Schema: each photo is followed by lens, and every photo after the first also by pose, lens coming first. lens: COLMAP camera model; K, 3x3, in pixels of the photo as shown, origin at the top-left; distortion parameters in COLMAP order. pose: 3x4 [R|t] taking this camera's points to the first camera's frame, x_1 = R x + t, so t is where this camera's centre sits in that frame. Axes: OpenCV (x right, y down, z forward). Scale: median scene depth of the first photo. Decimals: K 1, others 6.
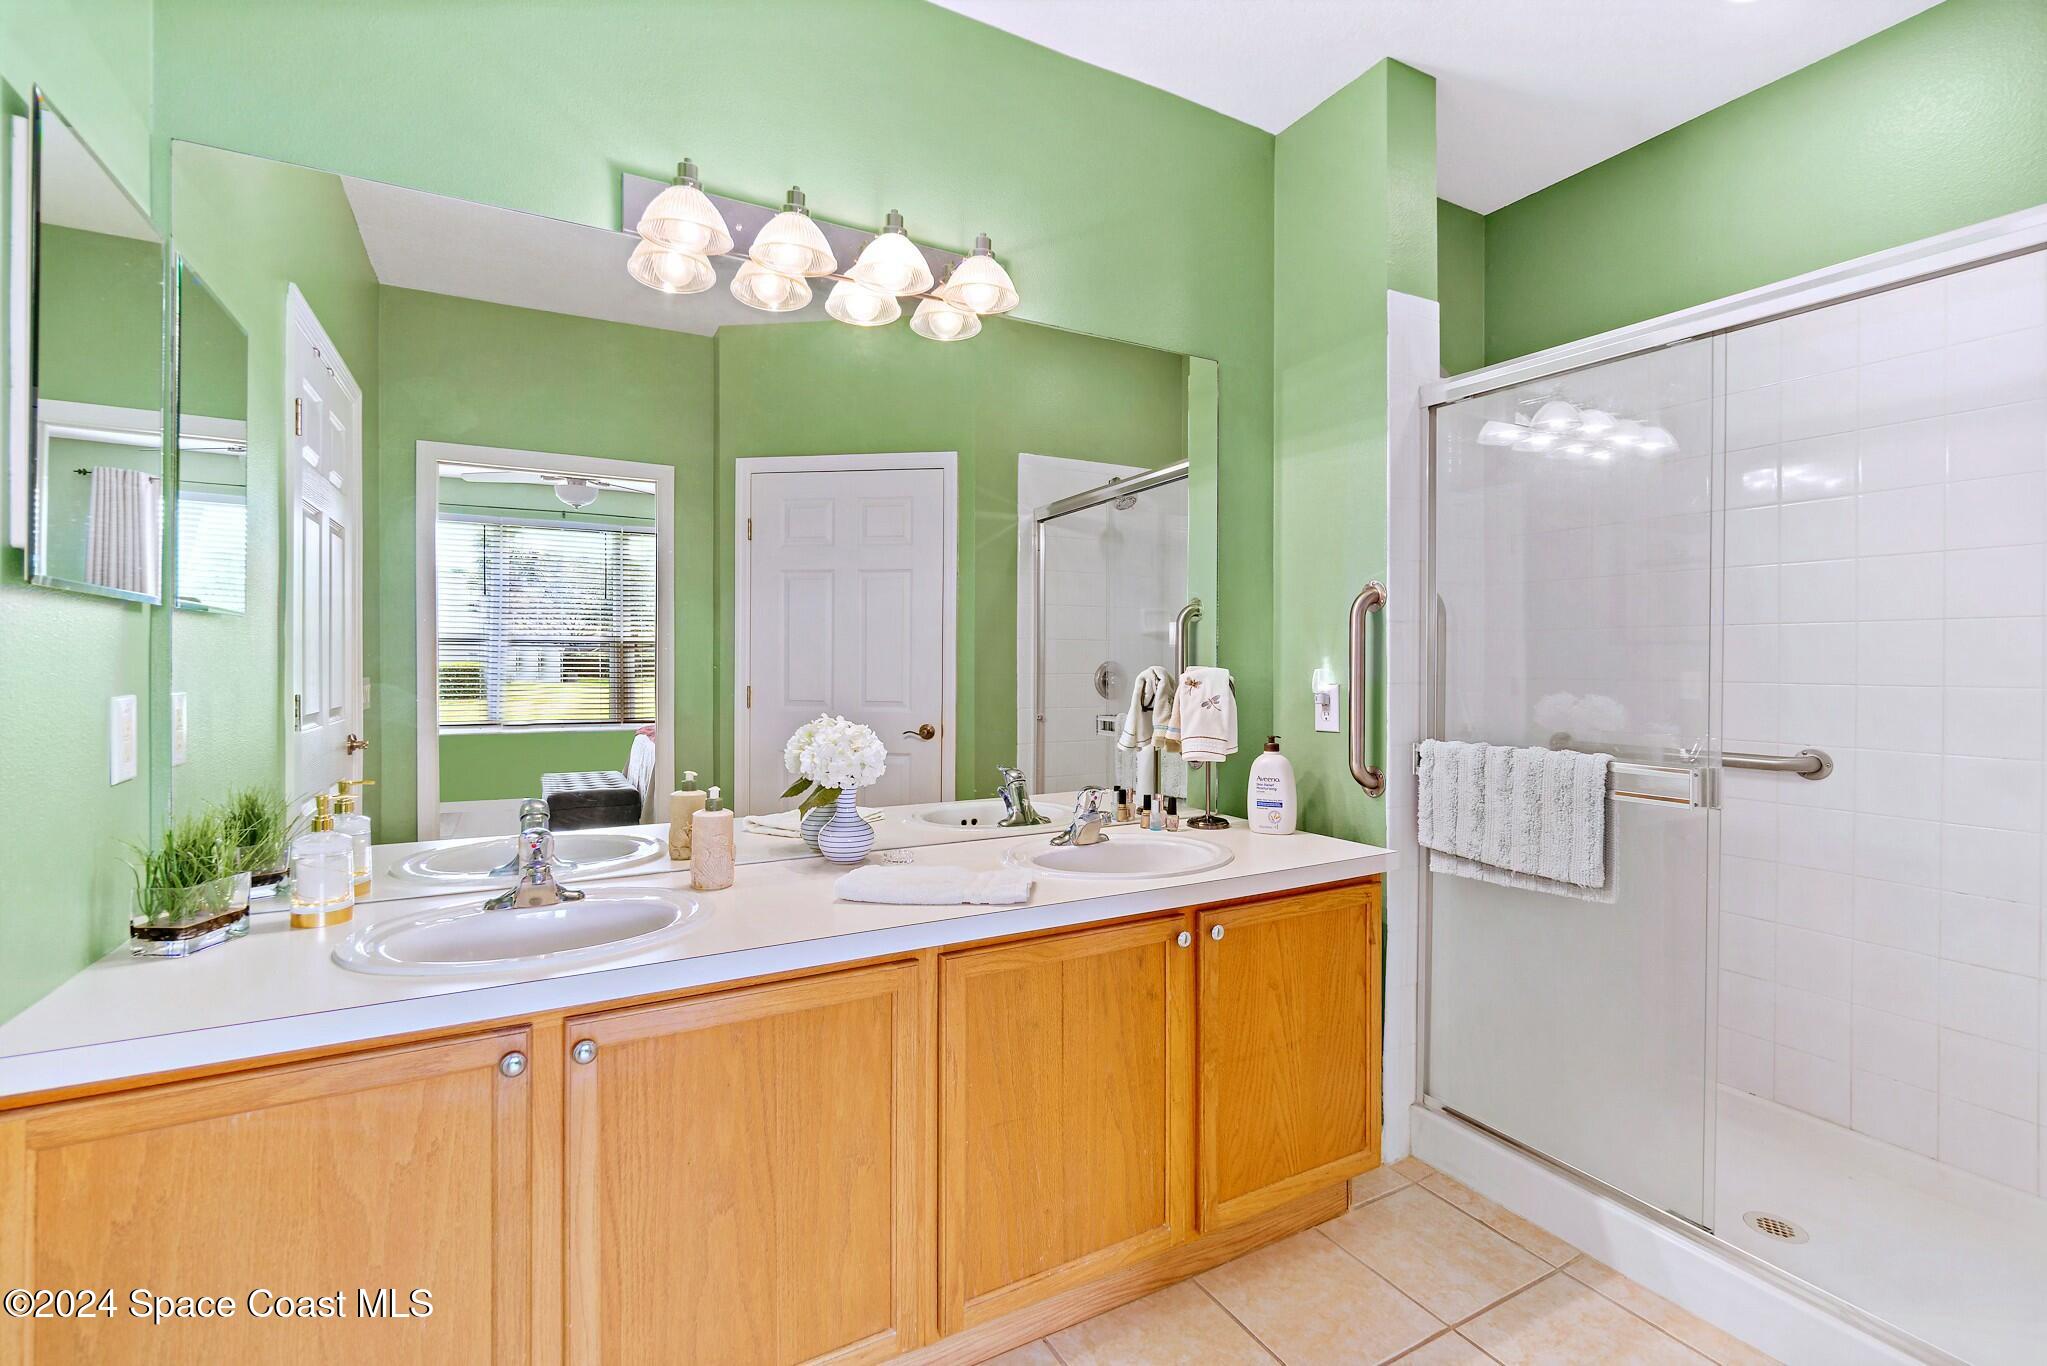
lens RADIAL K [[899.7, 0, 1024.9], [0, 899.7, 666.9], [0, 0, 1]] dist [-0.005369, 0.000906]
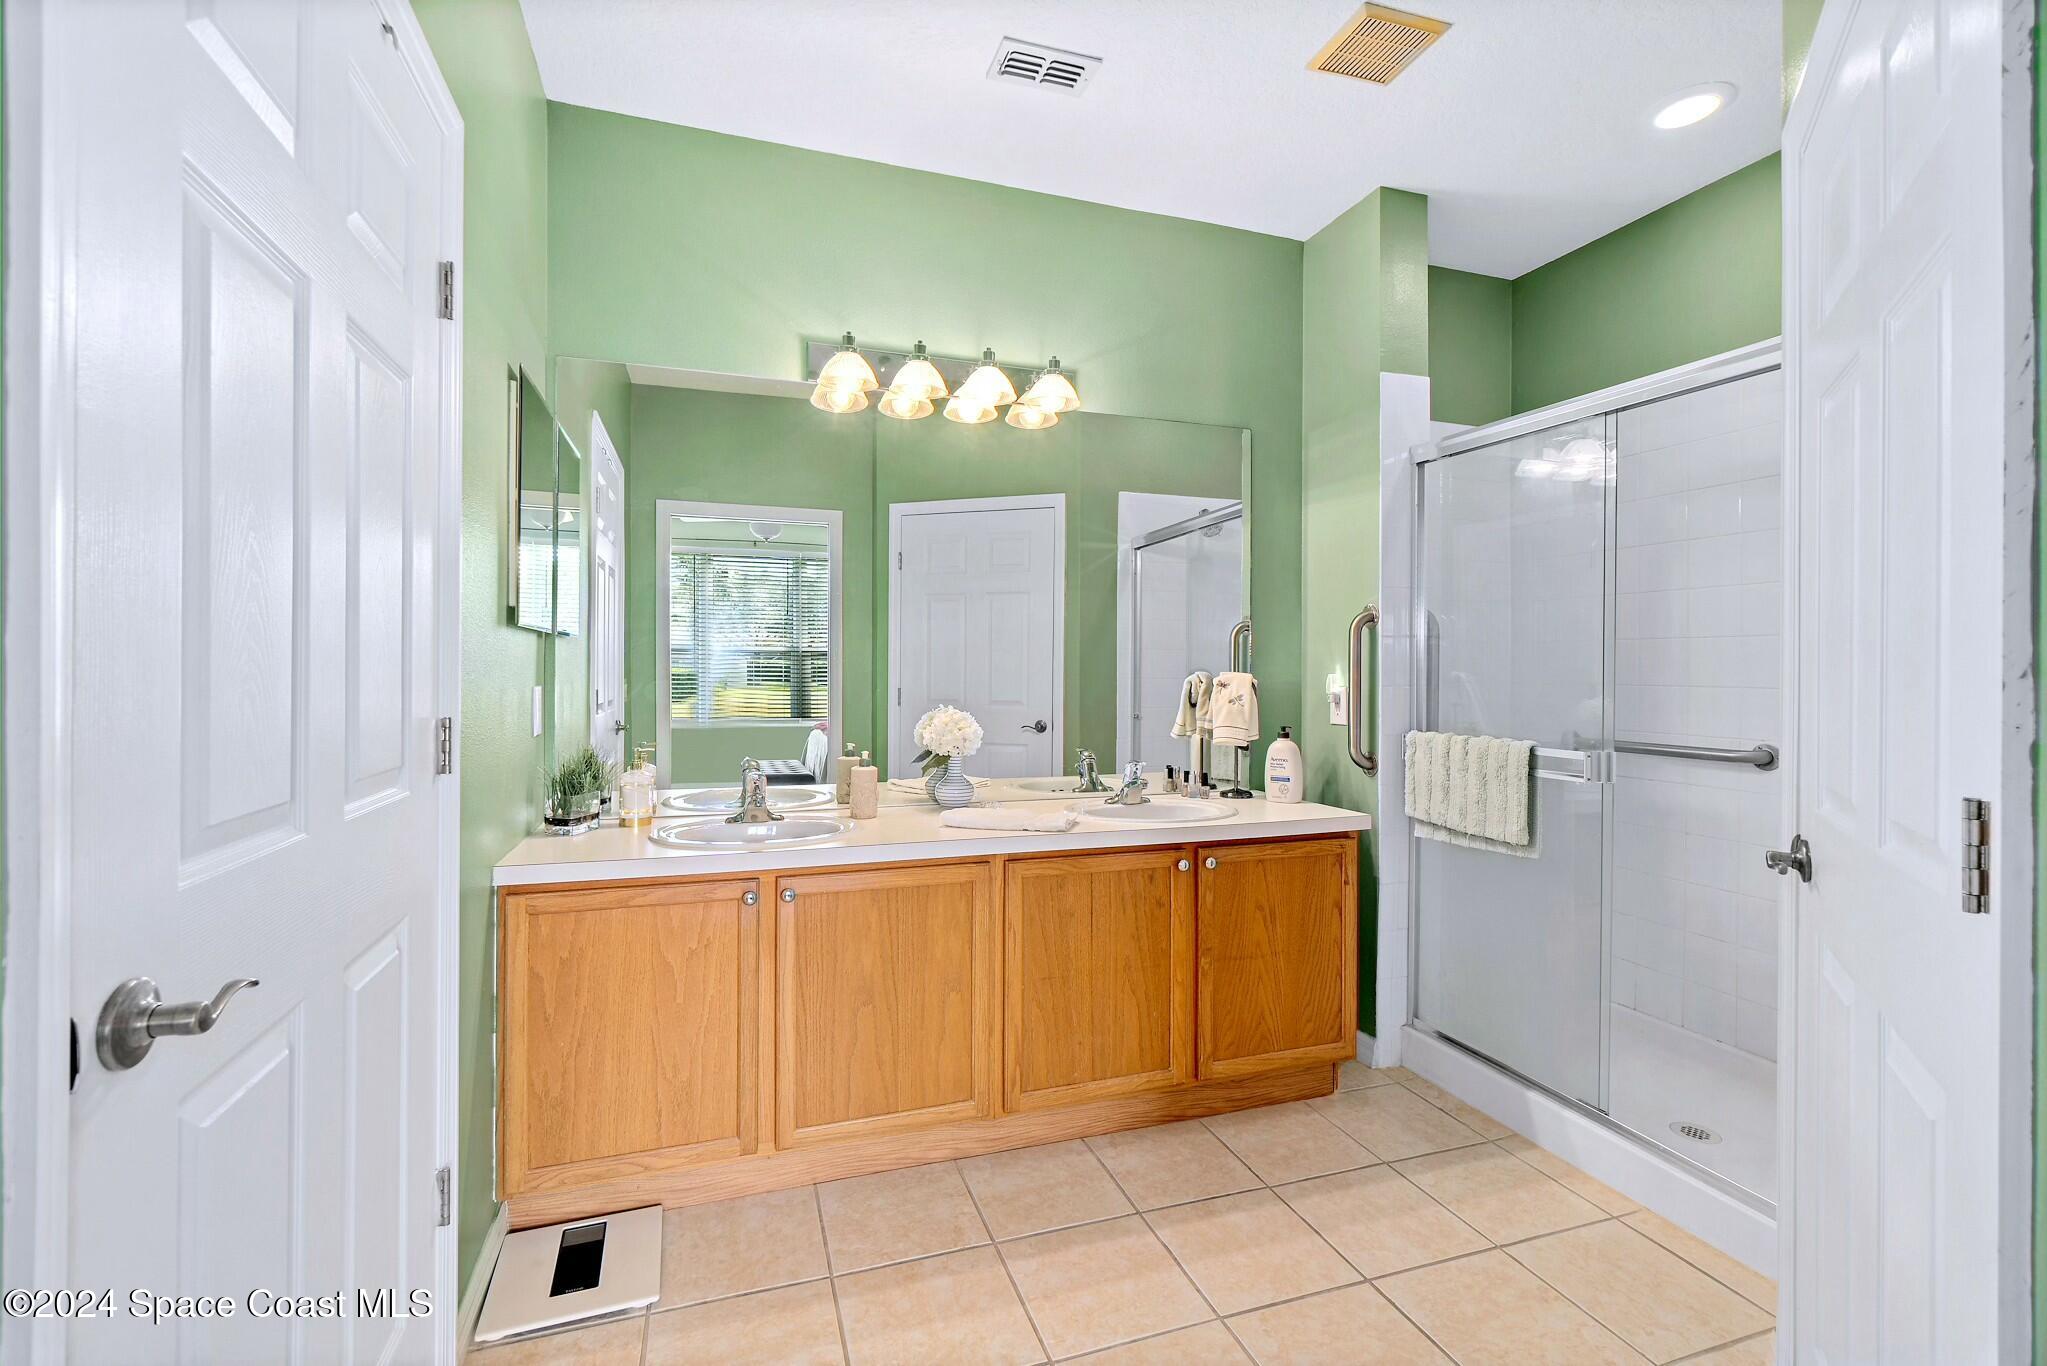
lens RADIAL K [[893.7, 0, 1019.5], [0, 893.7, 677.2], [0, 0, 1]] dist [-0.001551, 0.000400]
pose [[0.984128, 0.003634, -0.177425, 0.152006], [-0.003097, 0.999990, 0.003304, 0.004507], [0.177435, -0.002702, 0.984129, -0.371395]]
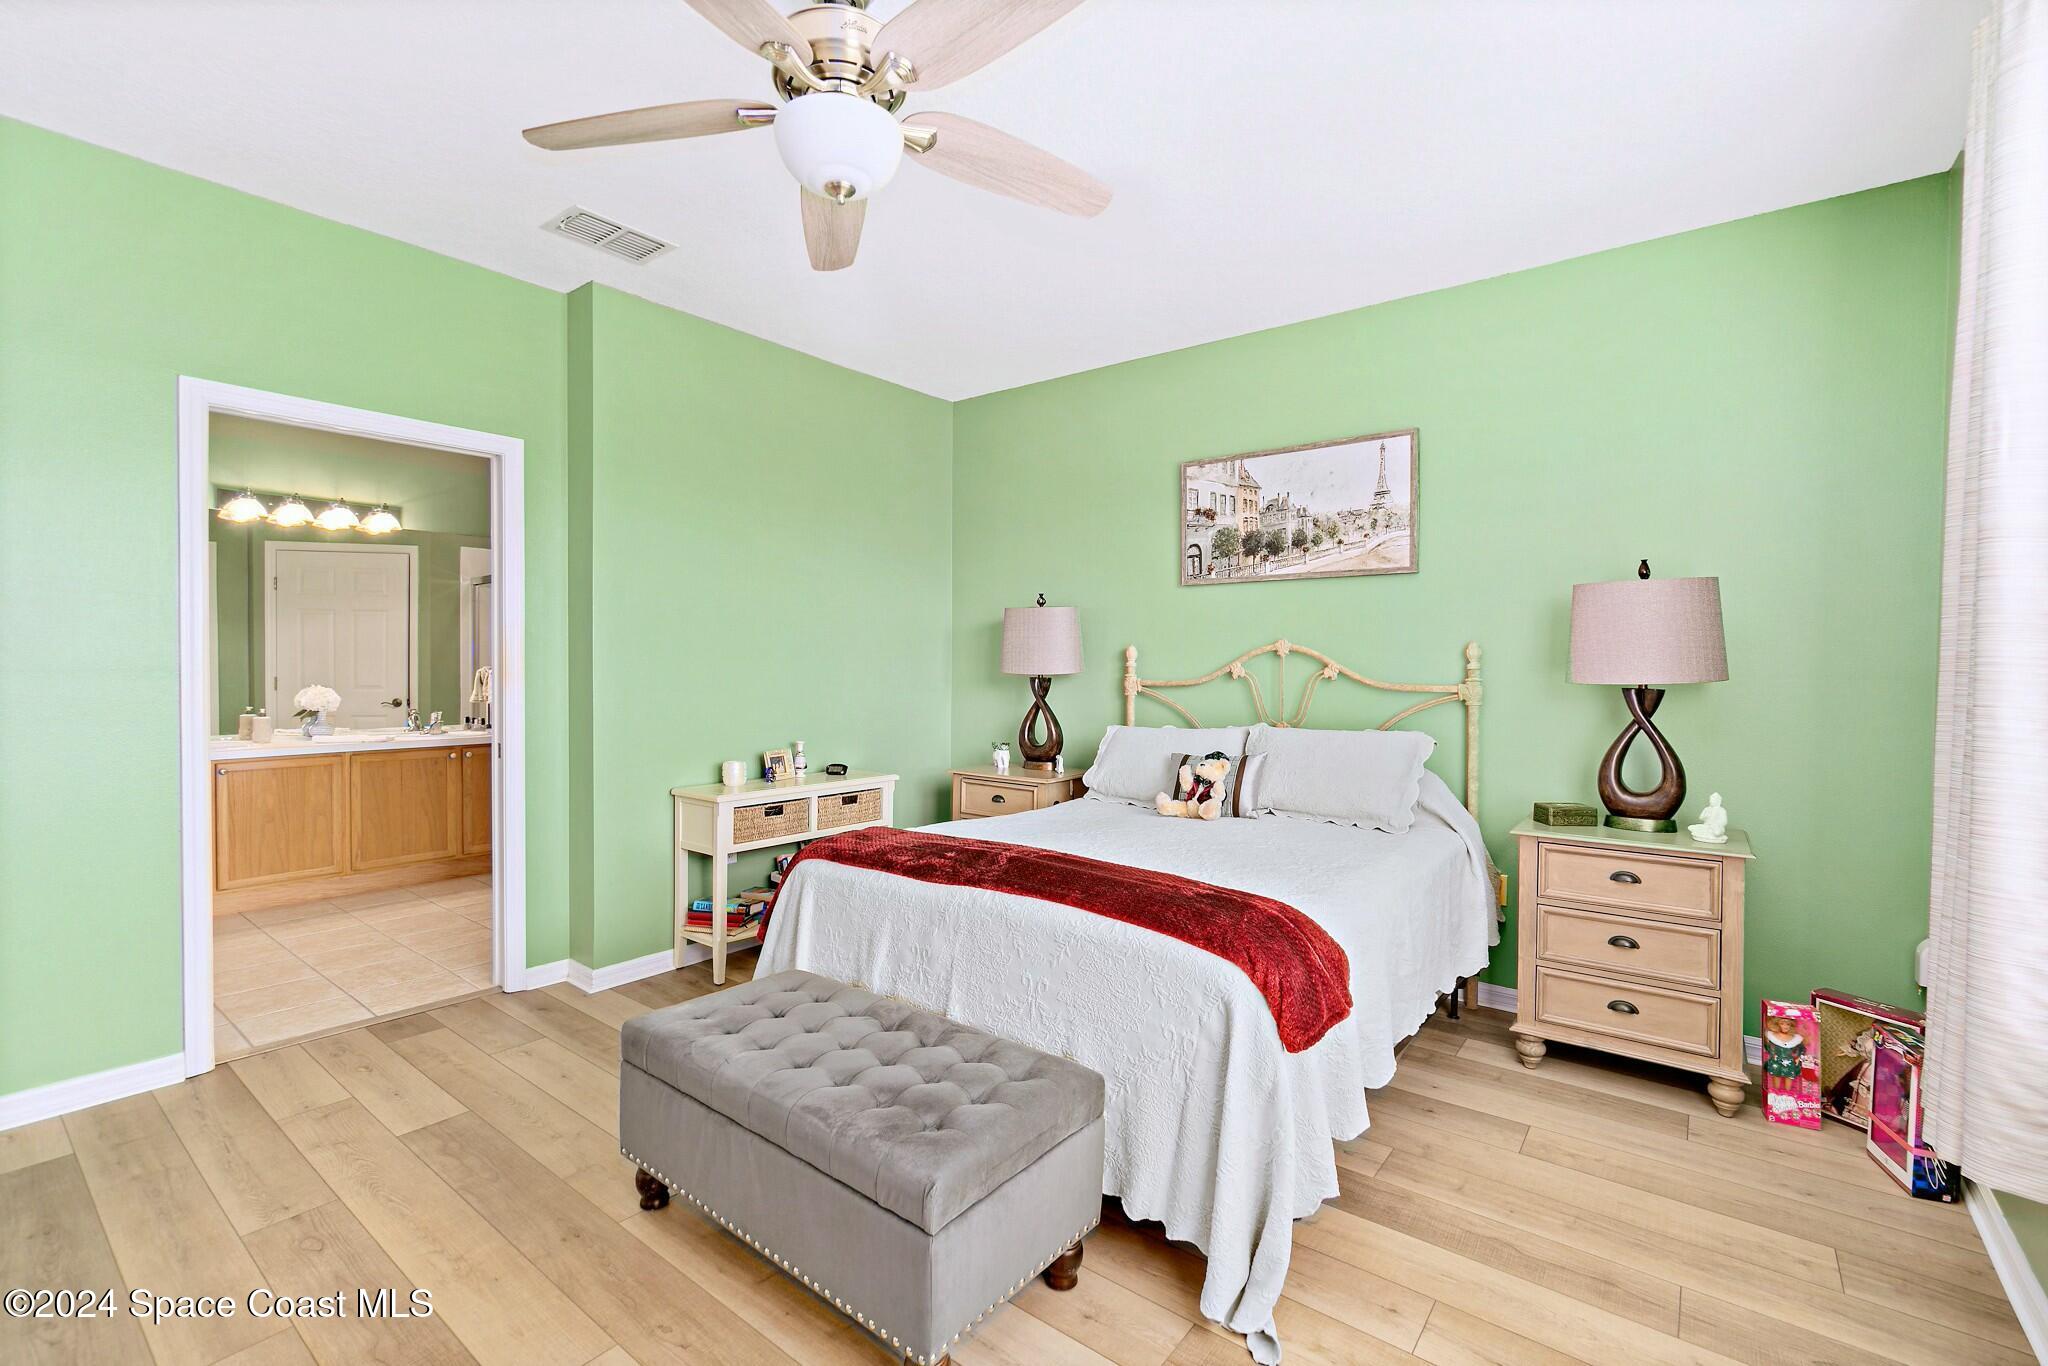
lens RADIAL K [[894.1, 0, 1020.0], [0, 894.1, 677.2], [0, 0, 1]] dist [-0.001551, 0.000400]
pose [[0.919374, -0.004571, 0.393357, 0.672092], [-0.000373, 0.999922, 0.012493, -0.003011], [-0.393383, -0.011632, 0.919301, -2.283394]]
